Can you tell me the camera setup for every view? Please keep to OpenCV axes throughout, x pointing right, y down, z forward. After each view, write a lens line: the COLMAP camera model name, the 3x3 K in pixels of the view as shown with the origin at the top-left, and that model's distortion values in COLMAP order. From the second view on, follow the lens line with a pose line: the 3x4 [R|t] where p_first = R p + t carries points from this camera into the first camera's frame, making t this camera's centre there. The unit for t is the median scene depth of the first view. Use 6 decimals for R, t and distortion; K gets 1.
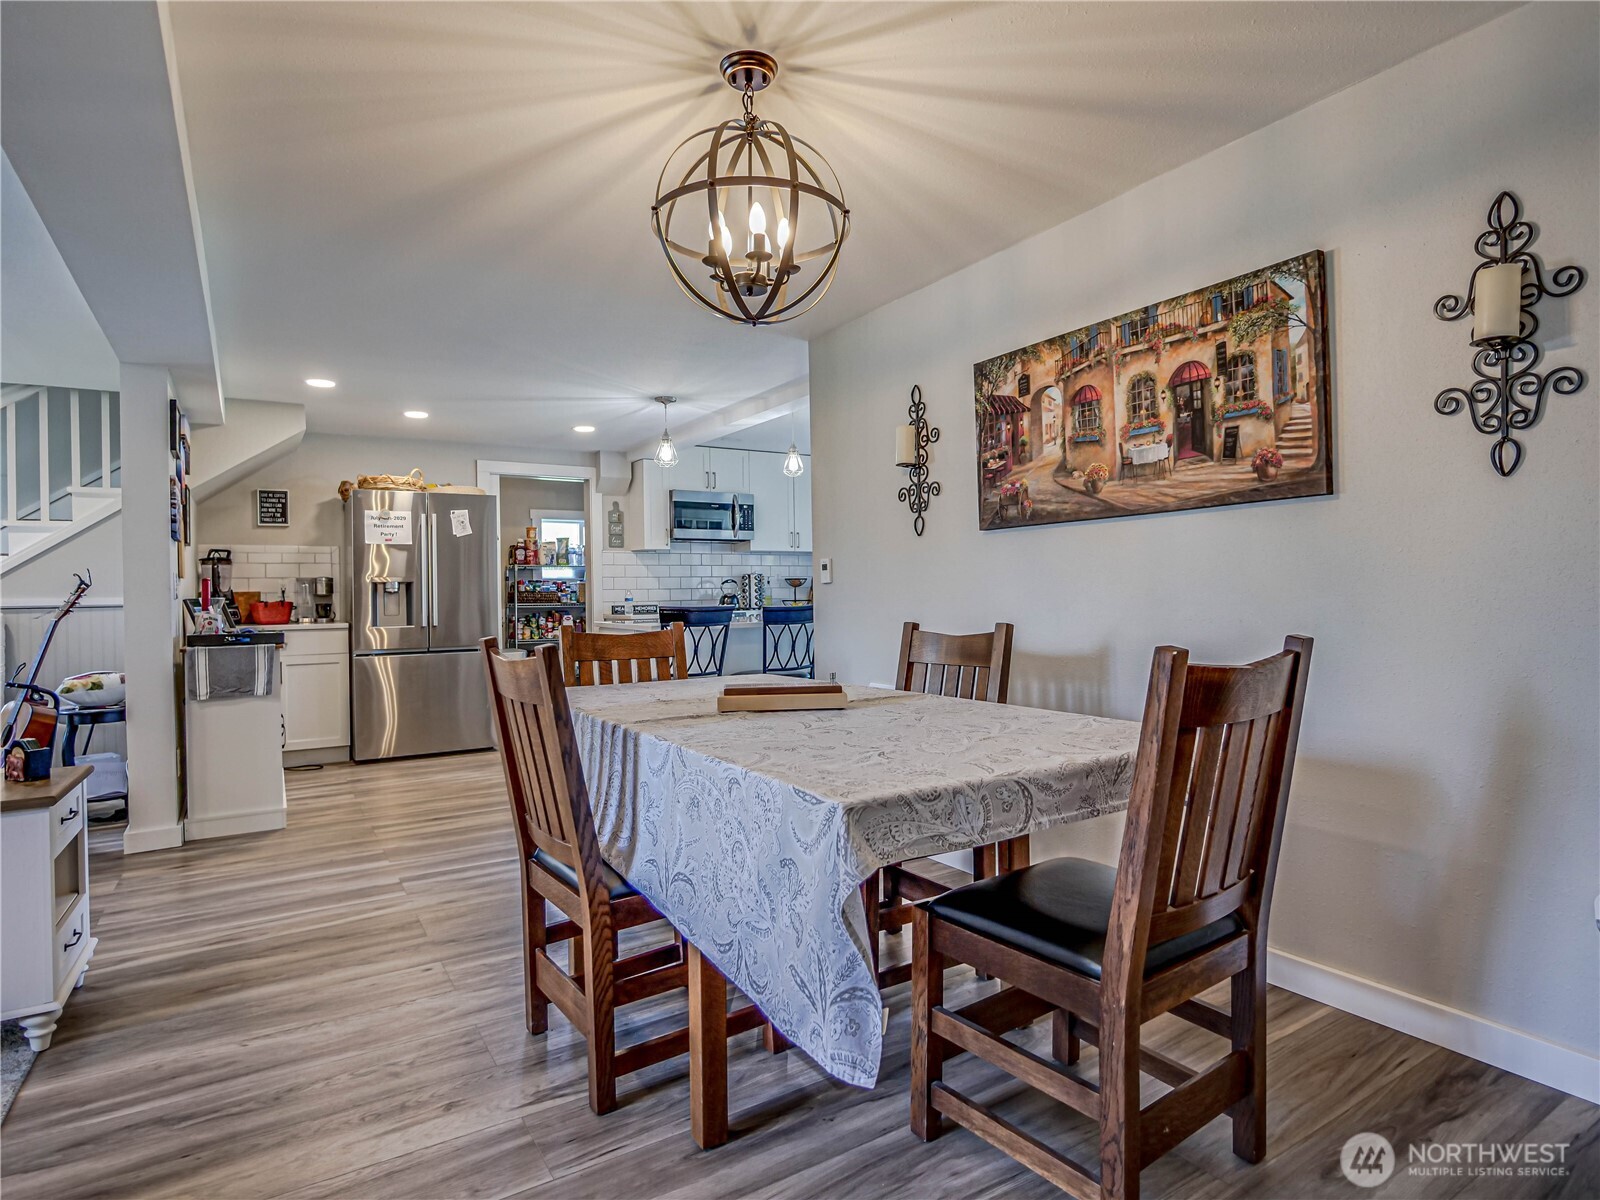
lens RADIAL K [[871.6, 0, 801.4], [0, 871.6, 593.4], [0, 0, 1]] dist [-0.014860, 0.002422]
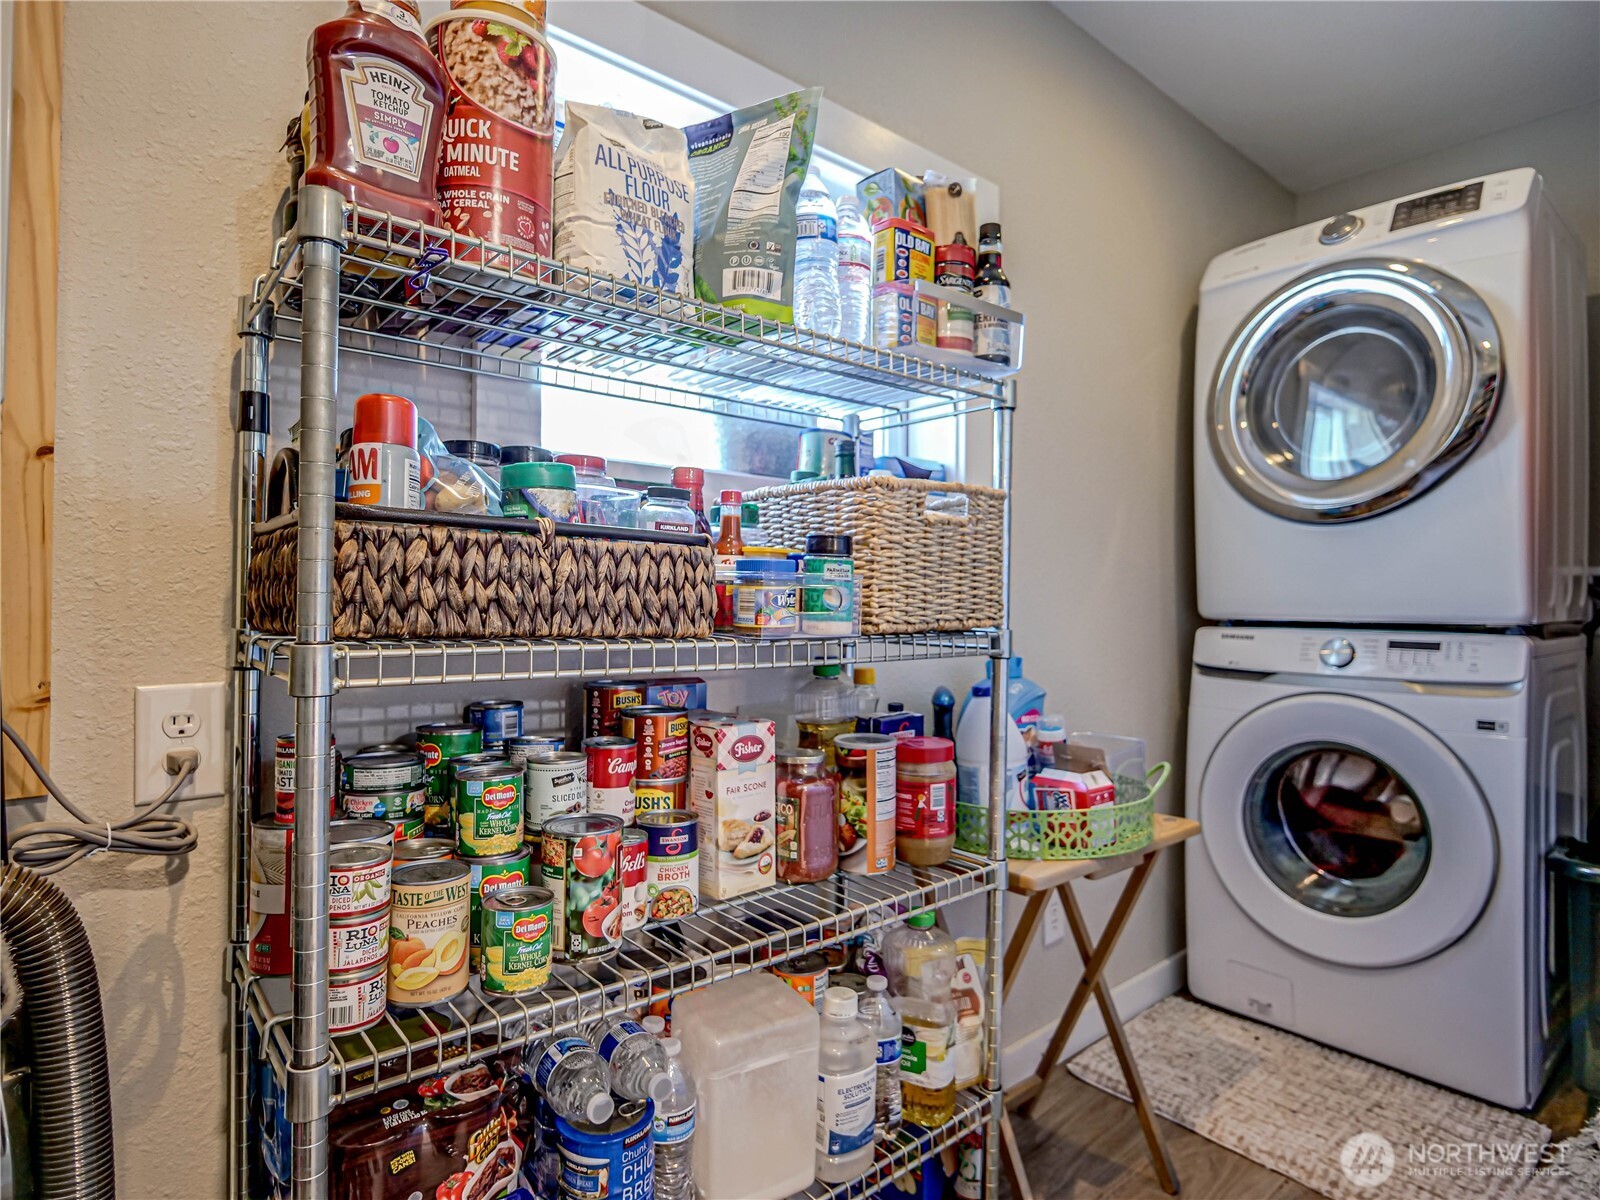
lens RADIAL K [[871.6, 0, 801.4], [0, 871.6, 593.4], [0, 0, 1]] dist [-0.014860, 0.002422]
pose [[0.989269, 0.021963, 0.144447, -0.728739], [-0.021471, 0.999757, -0.004962, 0.014171], [-0.144521, 0.001807, 0.989500, 2.261009]]
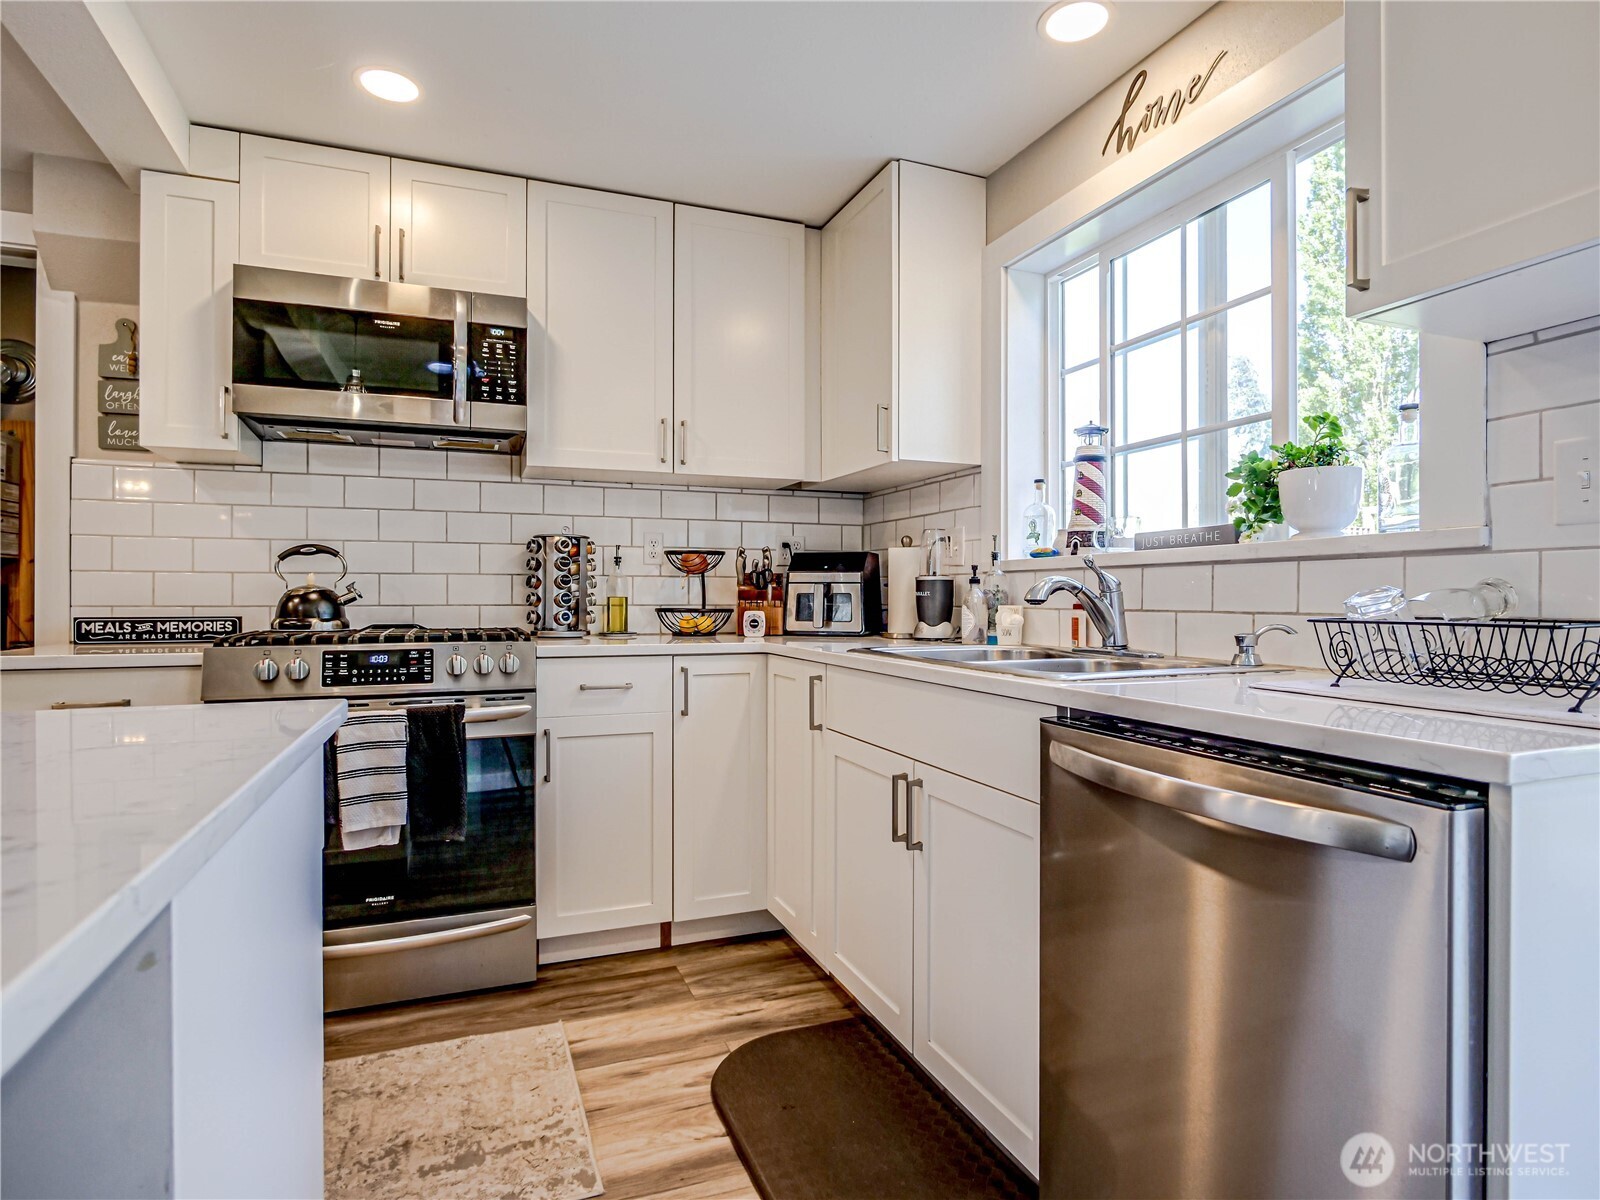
lens RADIAL K [[871.6, 0, 801.4], [0, 871.6, 593.4], [0, 0, 1]] dist [-0.014860, 0.002422]
pose [[0.982418, 0.016125, -0.185996, 0.276447], [-0.016009, 0.999870, 0.002124, -0.001375], [0.186006, 0.000891, 0.982548, 1.635452]]
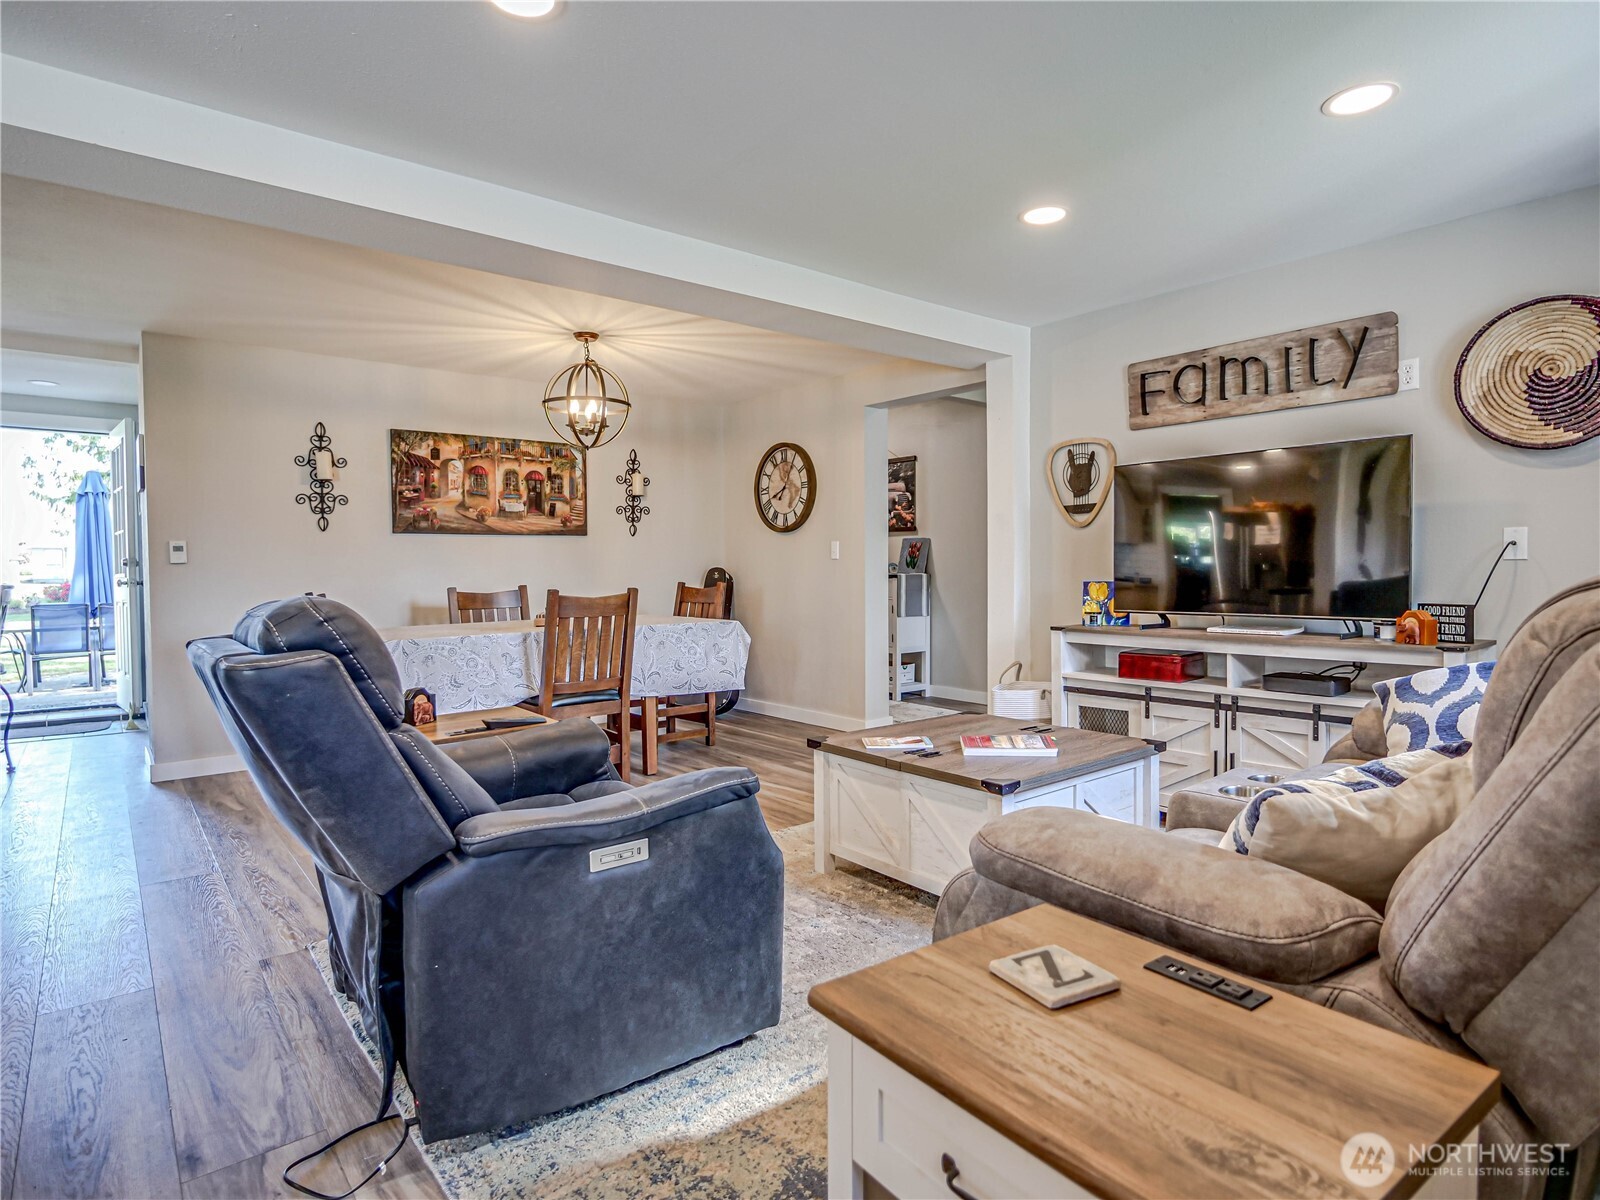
lens RADIAL K [[871.6, 0, 801.4], [0, 871.6, 593.4], [0, 0, 1]] dist [-0.014860, 0.002422]
pose [[-0.123900, -0.011438, 0.992229, -1.469451], [0.009621, 0.999873, 0.012727, 0.025699], [-0.992248, 0.011123, -0.123774, 0.452734]]
